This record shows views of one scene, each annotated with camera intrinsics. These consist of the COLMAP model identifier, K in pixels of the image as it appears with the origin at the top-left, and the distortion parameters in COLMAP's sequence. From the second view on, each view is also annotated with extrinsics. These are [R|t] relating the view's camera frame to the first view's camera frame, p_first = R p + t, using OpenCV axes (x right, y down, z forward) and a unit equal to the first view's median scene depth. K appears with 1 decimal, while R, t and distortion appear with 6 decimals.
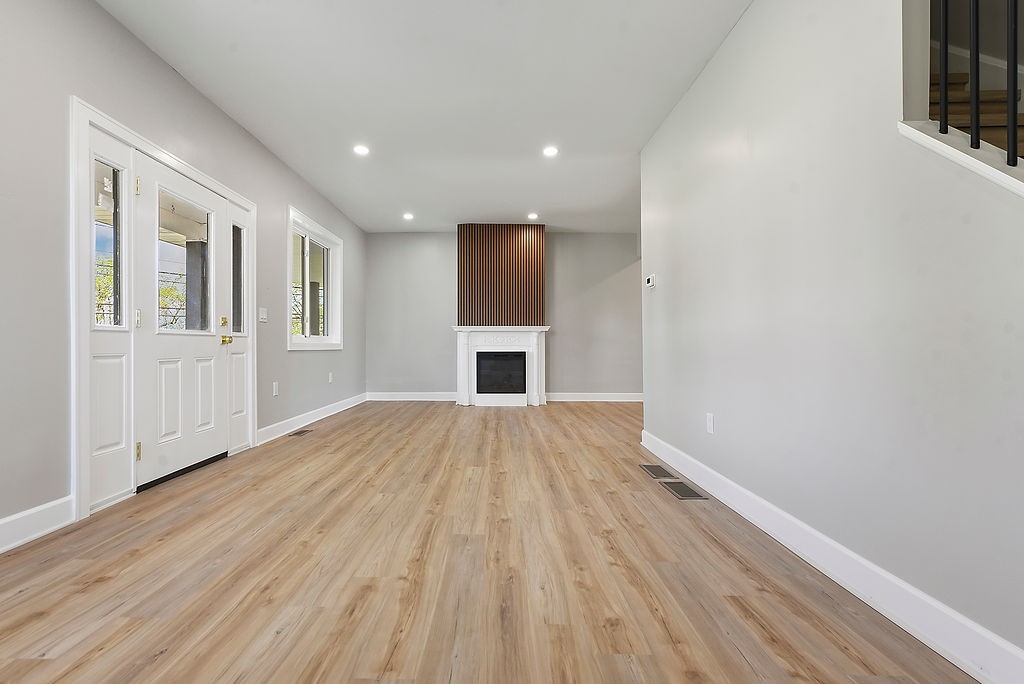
lens RADIAL K [[469.3, 0, 494.5], [0, 469.3, 340.9], [0, 0, 1]] dist [0.005904, -0.000541]
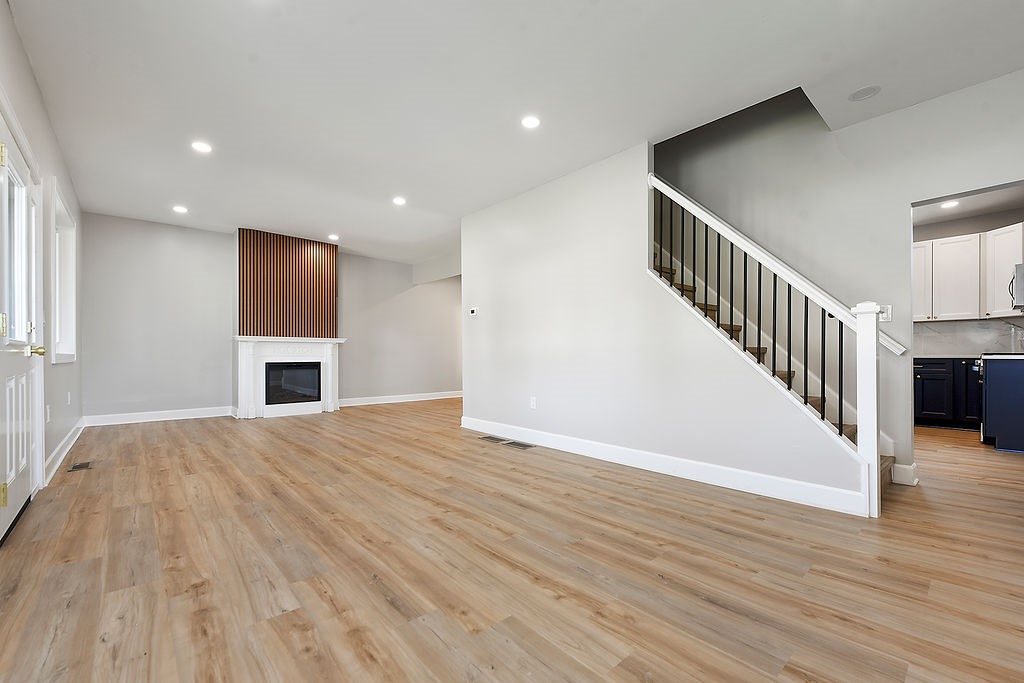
lens RADIAL K [[424.4, 0, 553.1], [0, 424.4, 353.6], [0, 0, 1]] dist [0.002528, -0.000012]
pose [[0.709024, 0.001591, 0.705183, -0.488291], [-0.006717, 0.999967, 0.004497, -0.007466], [-0.705153, -0.007925, 0.709011, -0.111528]]
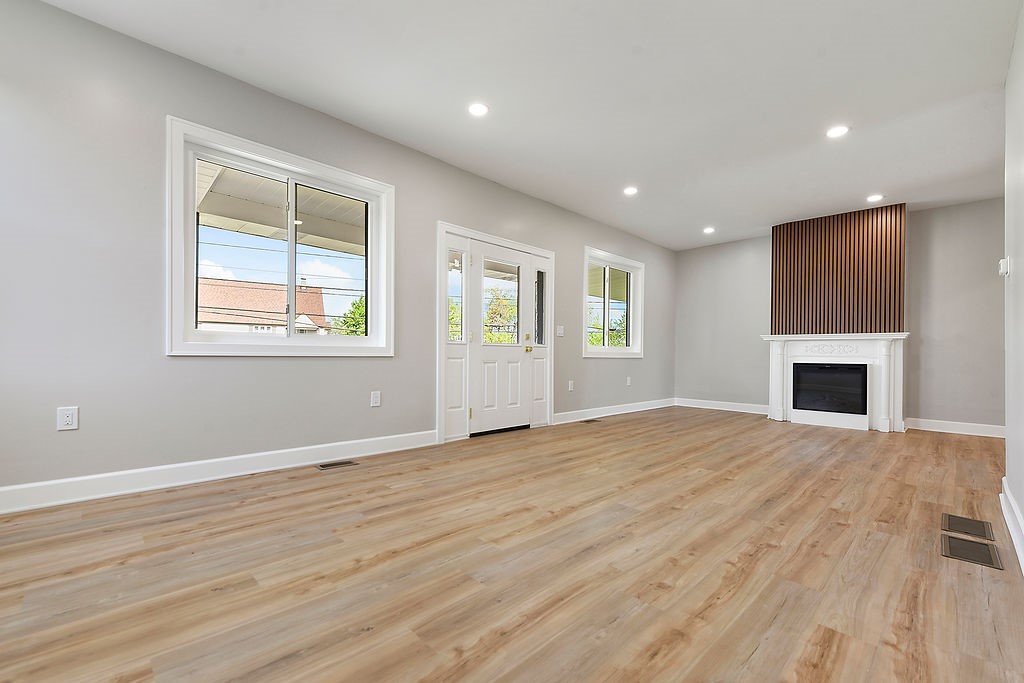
lens RADIAL K [[426.5, 0, 471.6], [0, 426.5, 353.1], [0, 0, 1]] dist [0.004359, -0.000103]
pose [[0.669216, 0.007119, -0.743034, 0.327521], [-0.003948, 0.999974, 0.006025, 0.002990], [0.743058, -0.001098, 0.669227, -0.035338]]
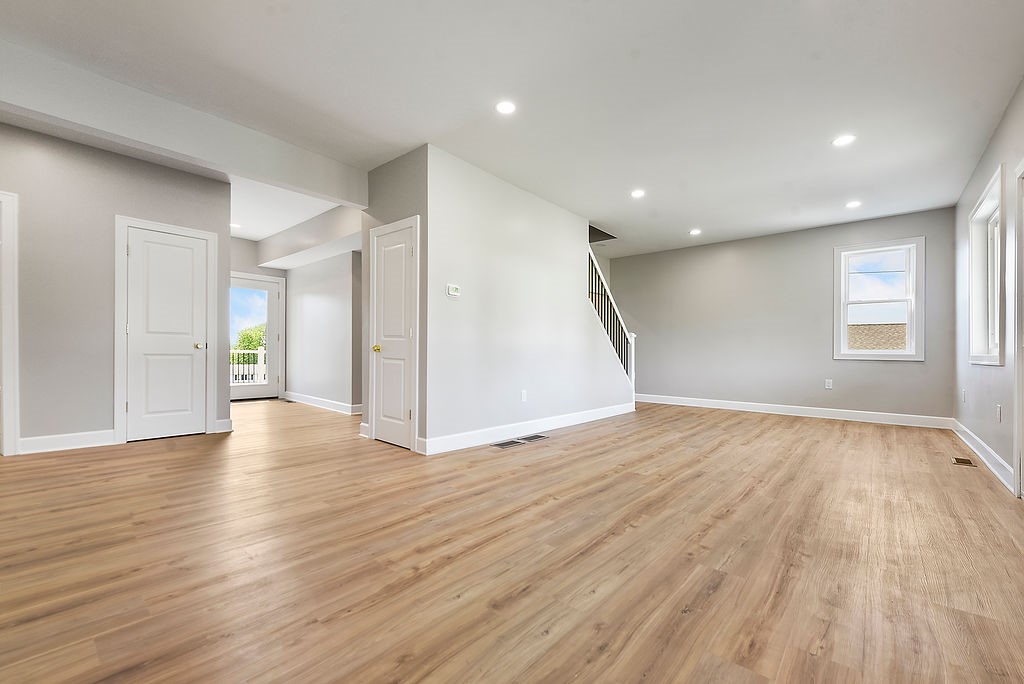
lens RADIAL K [[426.5, 0, 471.6], [0, 426.5, 353.6], [0, 0, 1]] dist [0.004359, -0.000103]
pose [[-0.726237, -0.016855, 0.687238, -0.414839], [-0.024810, 0.999691, -0.001700, 0.022940], [-0.686997, -0.018285, -0.726430, 1.971330]]
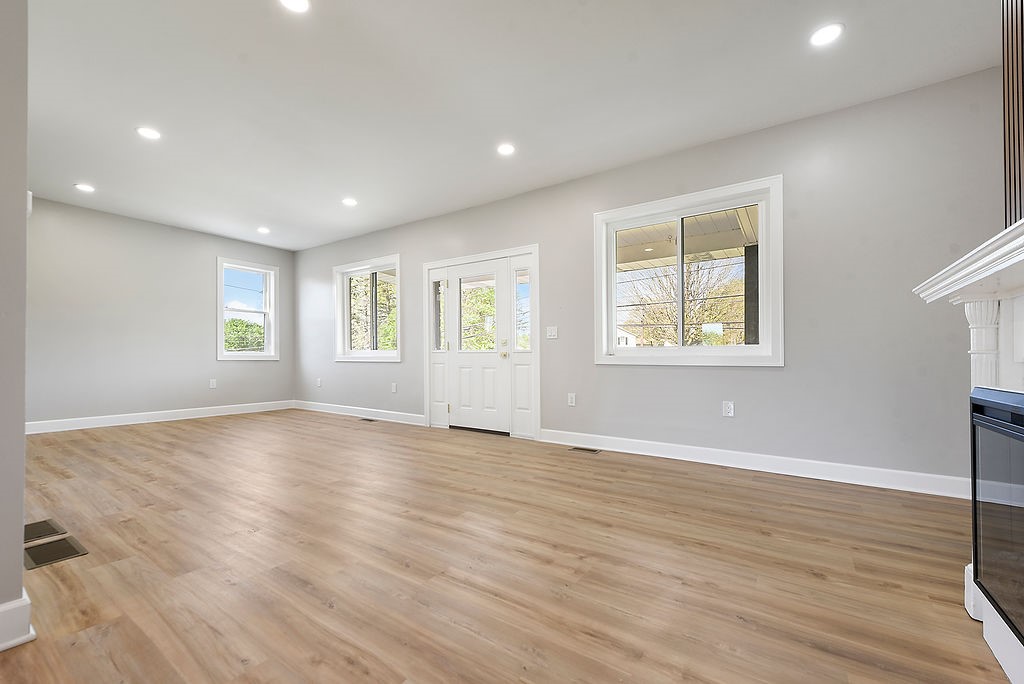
lens RADIAL K [[407.3, 0, 544.0], [0, 407.3, 367.8], [0, 0, 1]] dist [0.002843, 0.000410]
pose [[-0.527932, 0.017260, -0.849111, 0.466928], [0.006389, 0.999846, 0.016352, 0.018179], [0.849263, 0.003208, -0.527961, 1.885181]]
